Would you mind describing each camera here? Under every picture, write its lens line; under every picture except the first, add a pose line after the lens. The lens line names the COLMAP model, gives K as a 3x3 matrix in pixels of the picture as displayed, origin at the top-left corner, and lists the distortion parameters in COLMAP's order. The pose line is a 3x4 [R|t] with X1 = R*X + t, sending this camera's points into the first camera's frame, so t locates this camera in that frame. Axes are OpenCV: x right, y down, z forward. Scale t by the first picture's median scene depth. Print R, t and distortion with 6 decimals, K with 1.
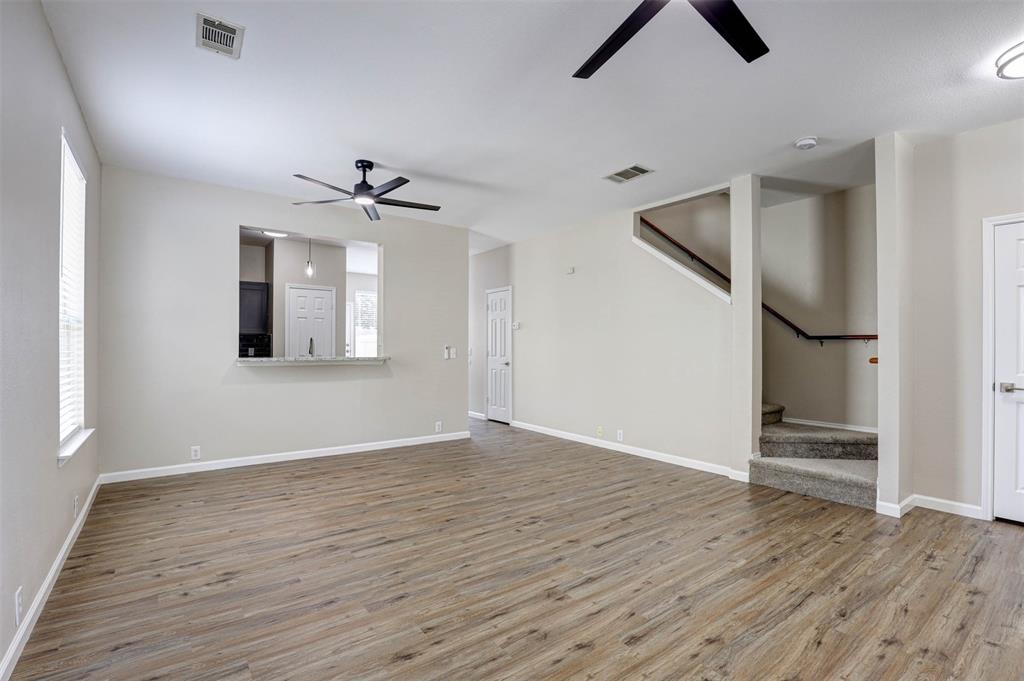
lens RADIAL K [[470.3, 0, 515.4], [0, 470.3, 343.0], [0, 0, 1]] dist [-0.027778, 0.000043]
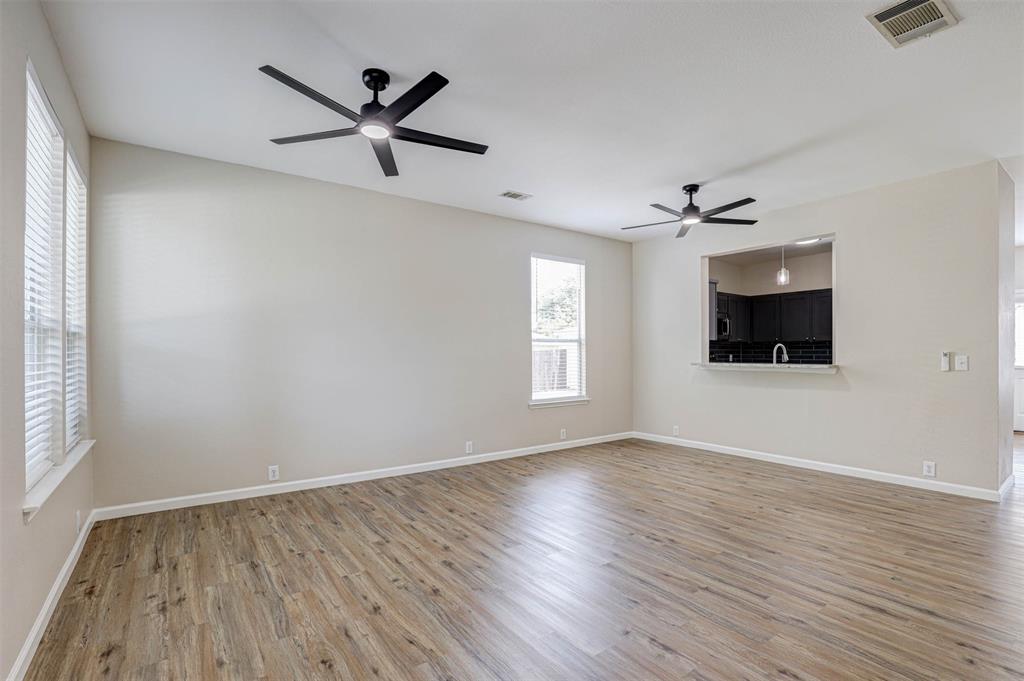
lens RADIAL K [[479.0, 0, 507.3], [0, 479.0, 355.0], [0, 0, 1]] dist [-0.030146, 0.000364]
pose [[-0.030684, 0.000201, -0.999529, 0.915527], [0.008795, 0.999961, -0.000069, 0.009219], [0.999490, -0.008793, -0.030685, 0.671651]]
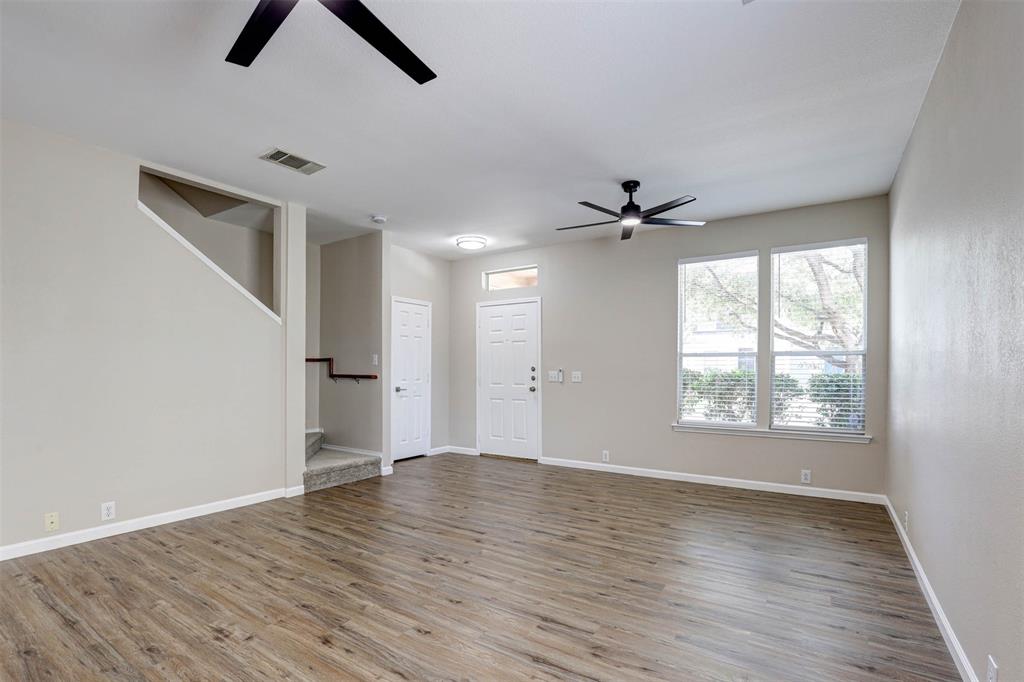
lens RADIAL K [[475.7, 0, 510.0], [0, 475.7, 364.3], [0, 0, 1]] dist [-0.026520, 0.000507]
pose [[-0.328899, 0.003660, 0.944358, -0.816001], [-0.010285, 0.999919, -0.007457, 0.004788], [-0.944309, -0.012165, -0.328835, 1.083813]]
